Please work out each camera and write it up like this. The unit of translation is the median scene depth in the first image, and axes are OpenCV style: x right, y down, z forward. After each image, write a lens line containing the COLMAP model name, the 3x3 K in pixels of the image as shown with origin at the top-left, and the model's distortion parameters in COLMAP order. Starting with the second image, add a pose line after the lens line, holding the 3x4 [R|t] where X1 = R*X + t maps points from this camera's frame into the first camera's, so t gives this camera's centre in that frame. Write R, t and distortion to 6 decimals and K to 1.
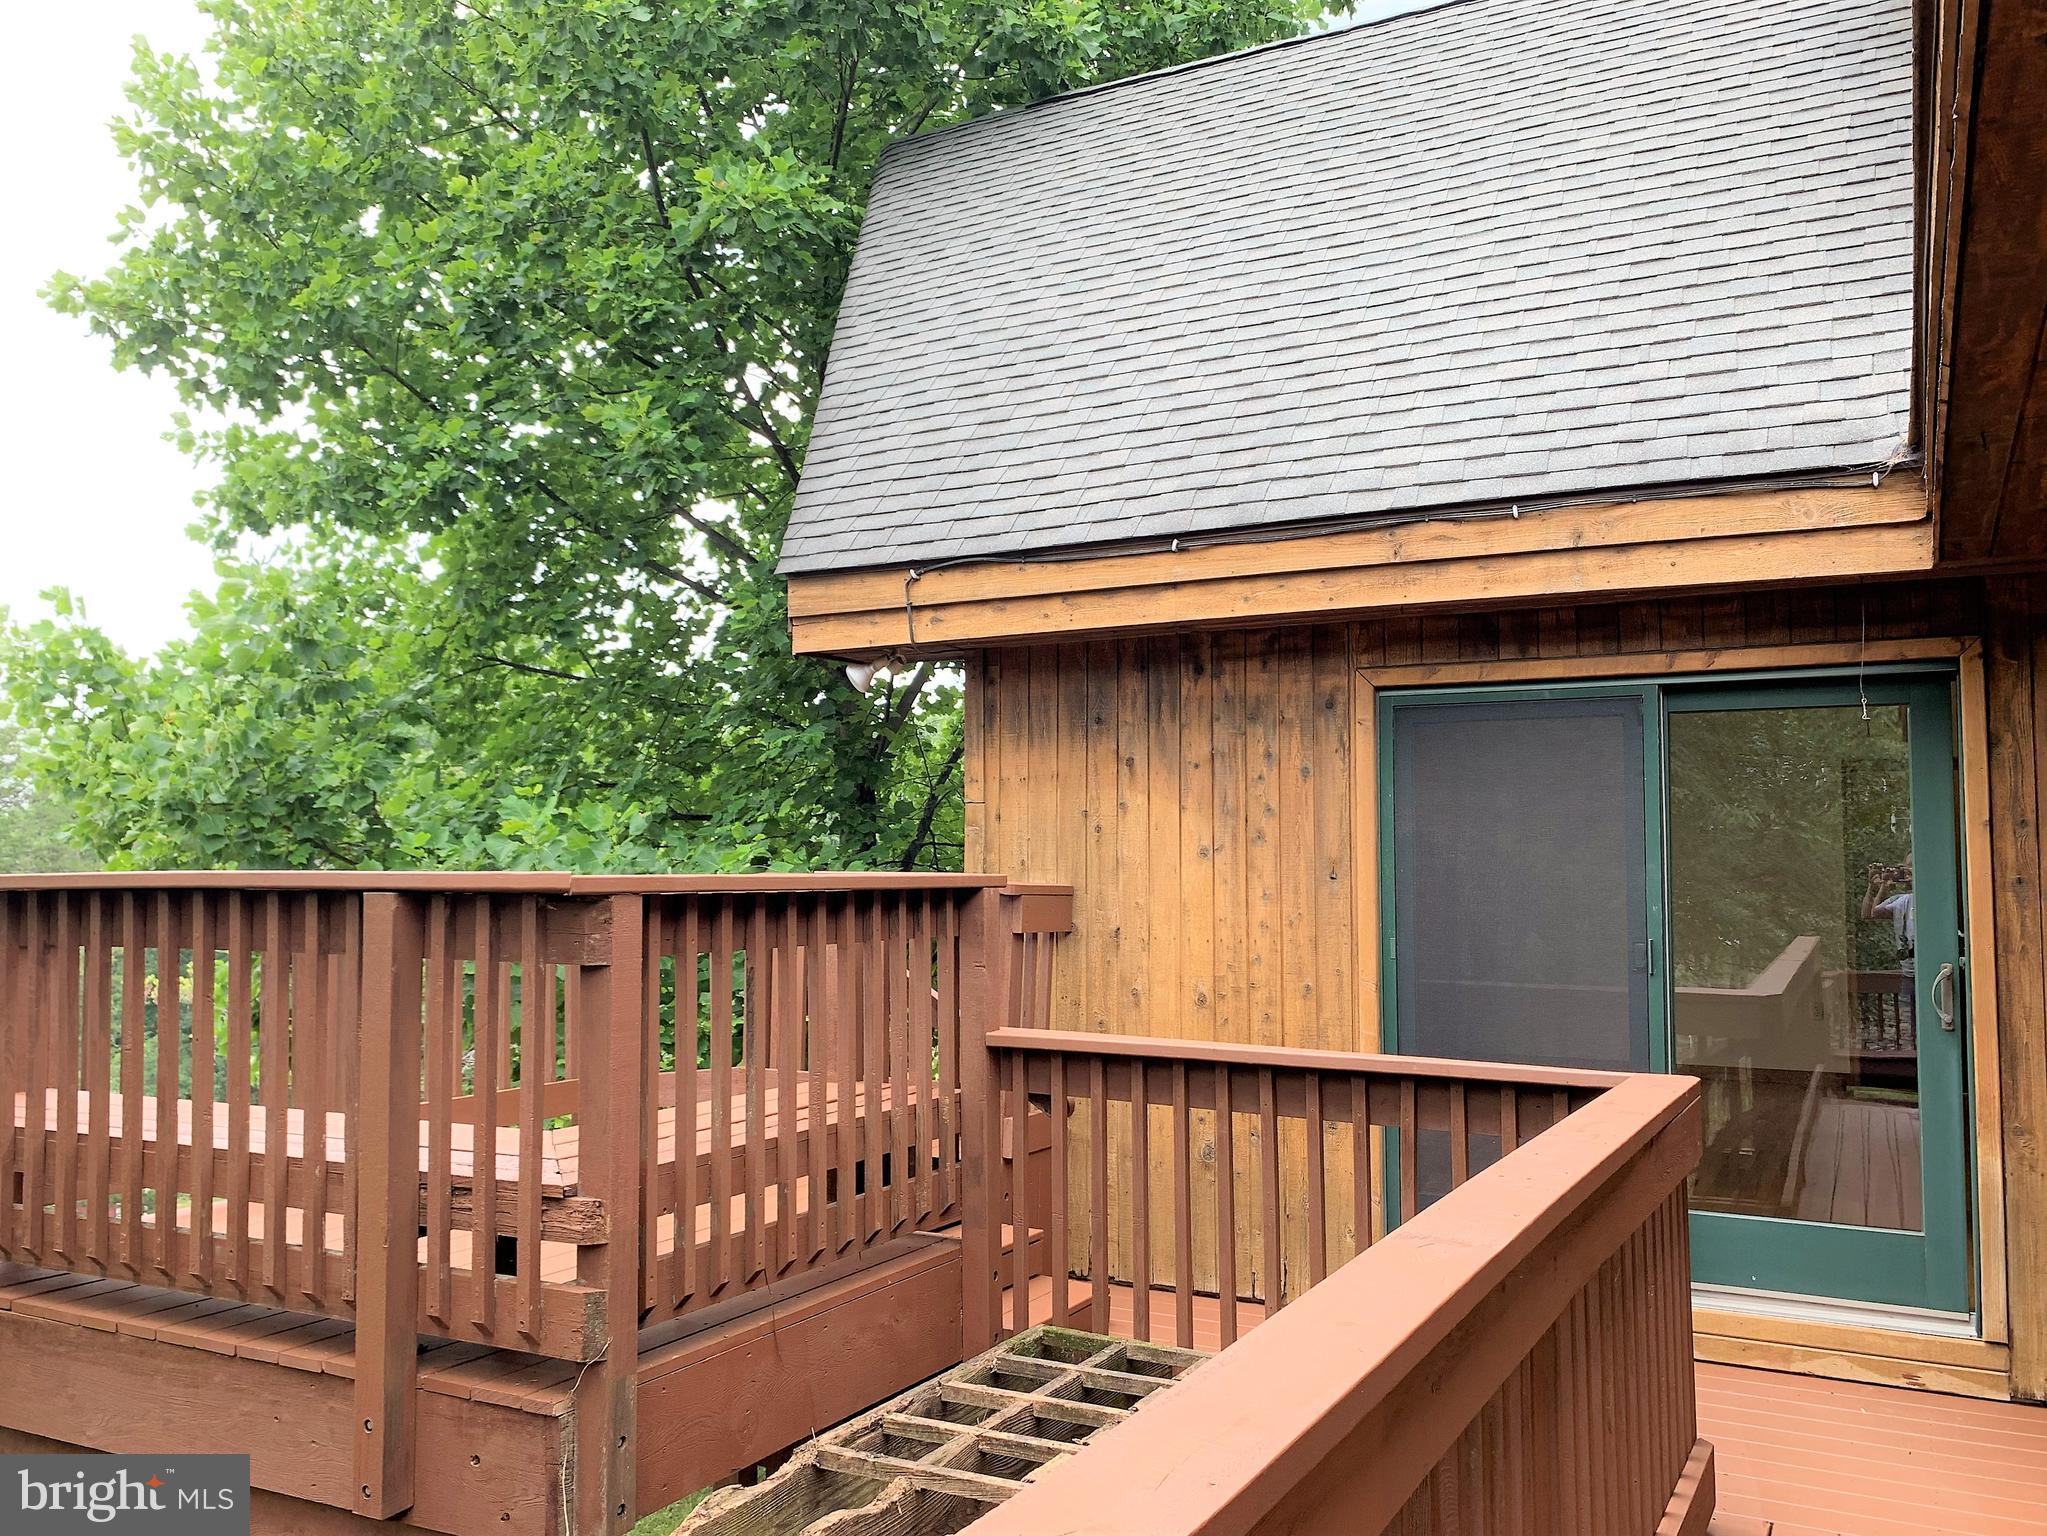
lens RADIAL K [[1621.6, 0, 1023.5], [0, 1621.6, 768.0], [0, 0, 1]] dist [-0.006771, -0.001006]
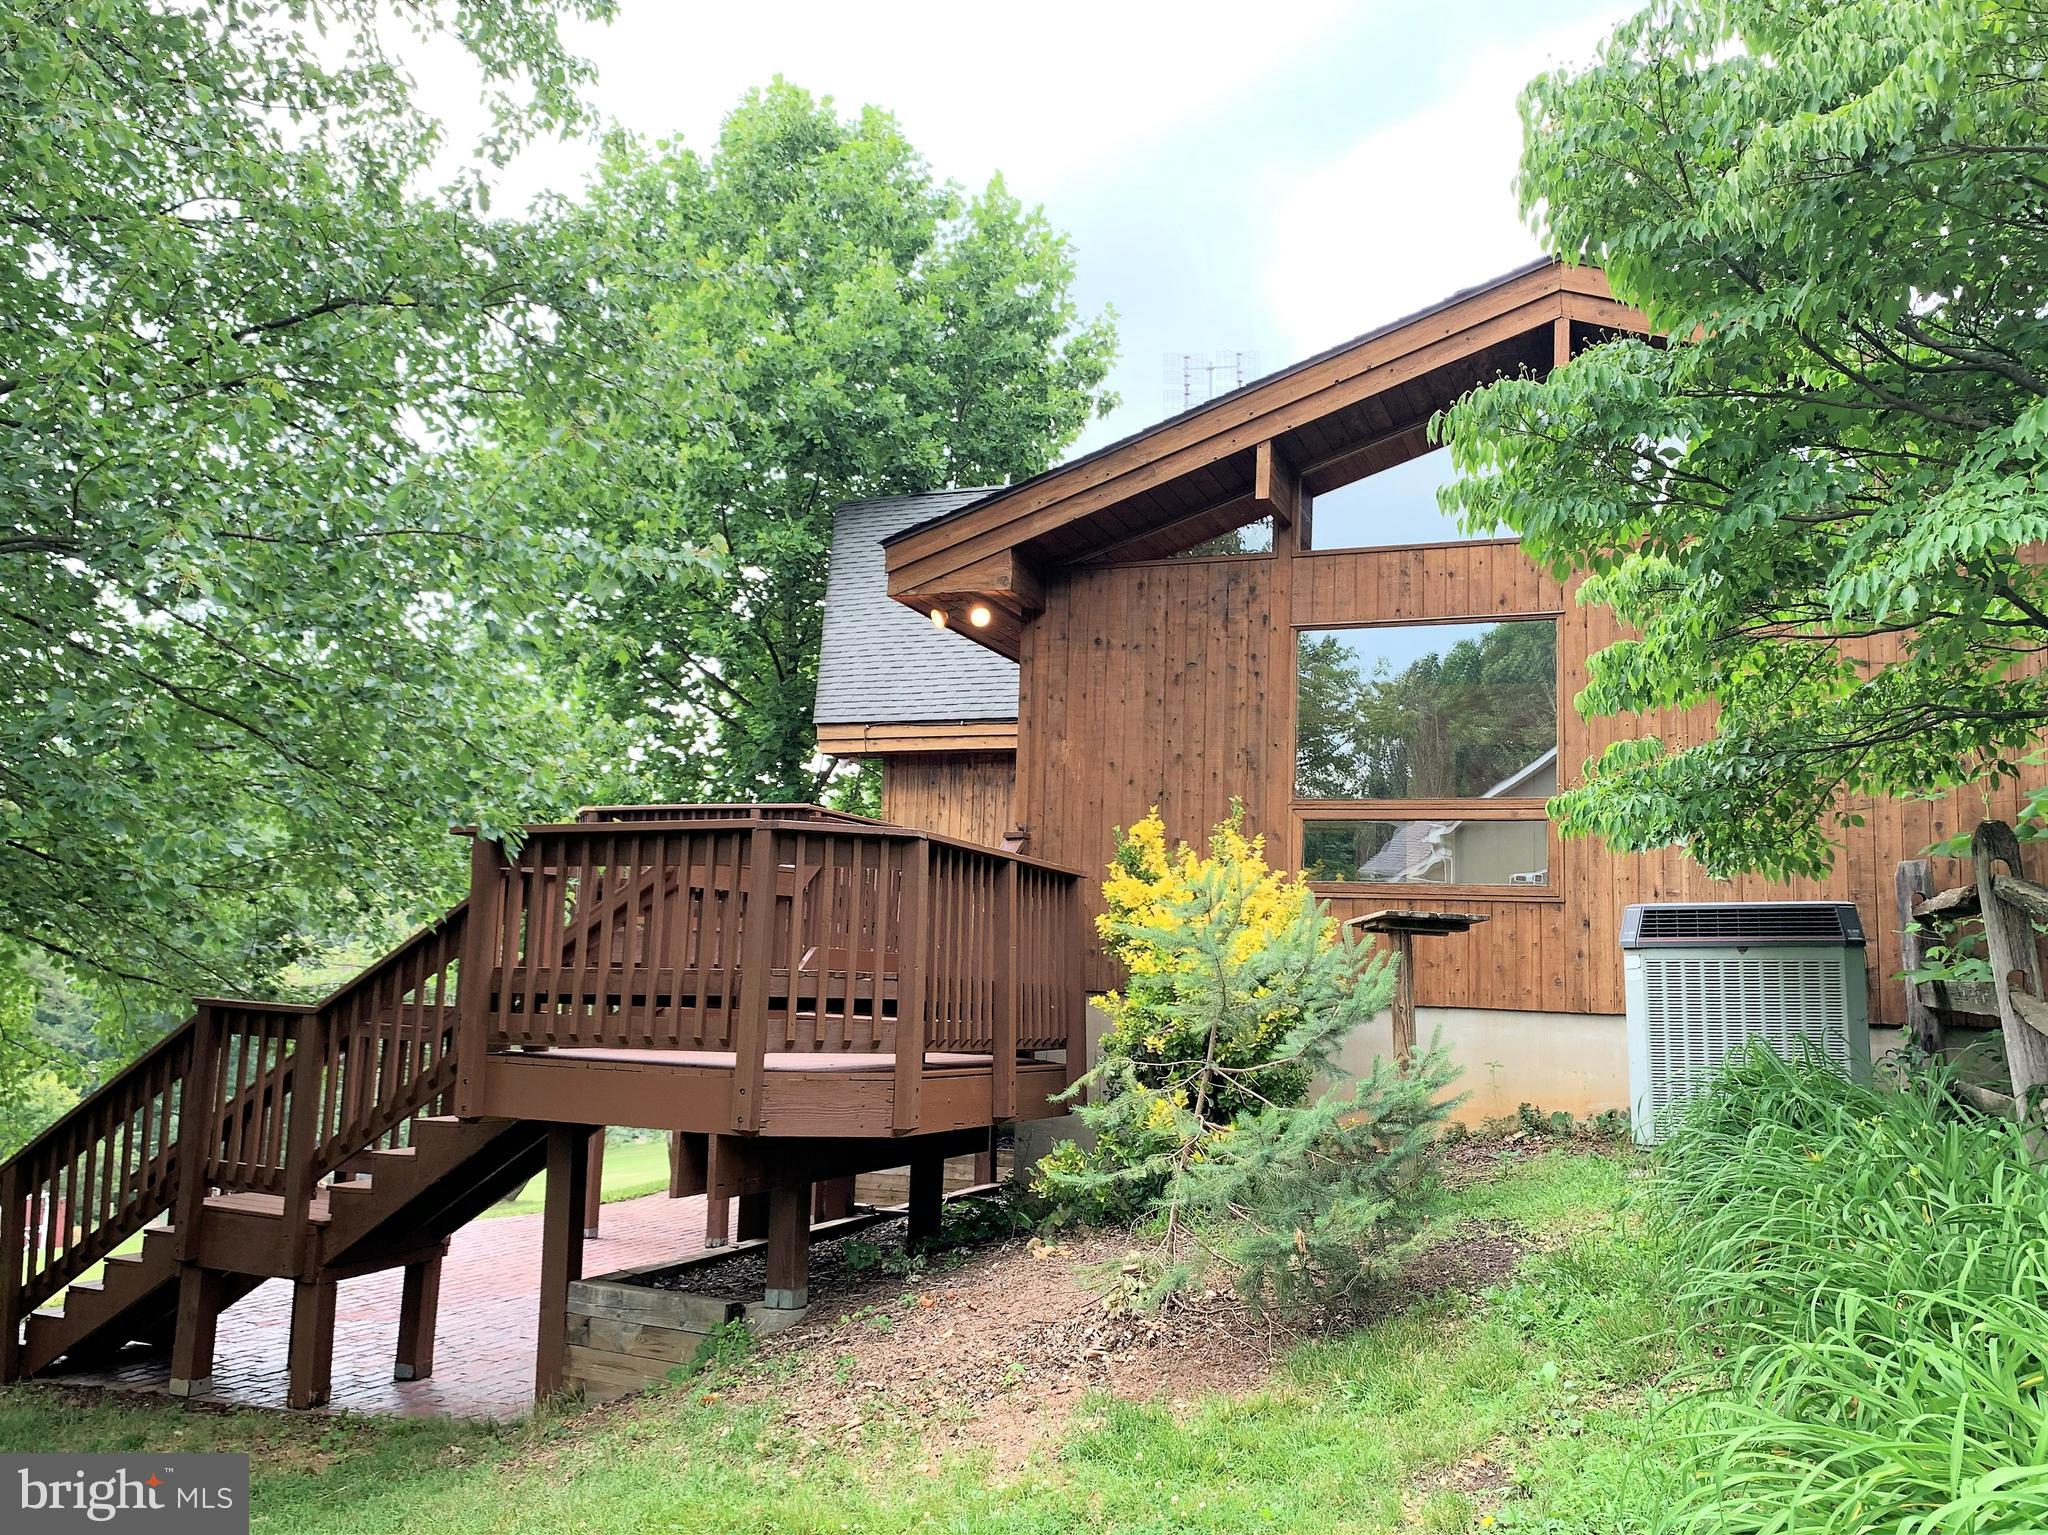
lens RADIAL K [[1622.4, 0, 1024.0], [0, 1622.4, 767.5], [0, 0, 1]] dist [-0.006771, -0.001006]
pose [[0.994001, 0.039139, 0.102132, -0.080834], [-0.032580, 0.997346, -0.065119, 0.114604], [-0.104409, 0.061401, 0.992637, -1.682121]]
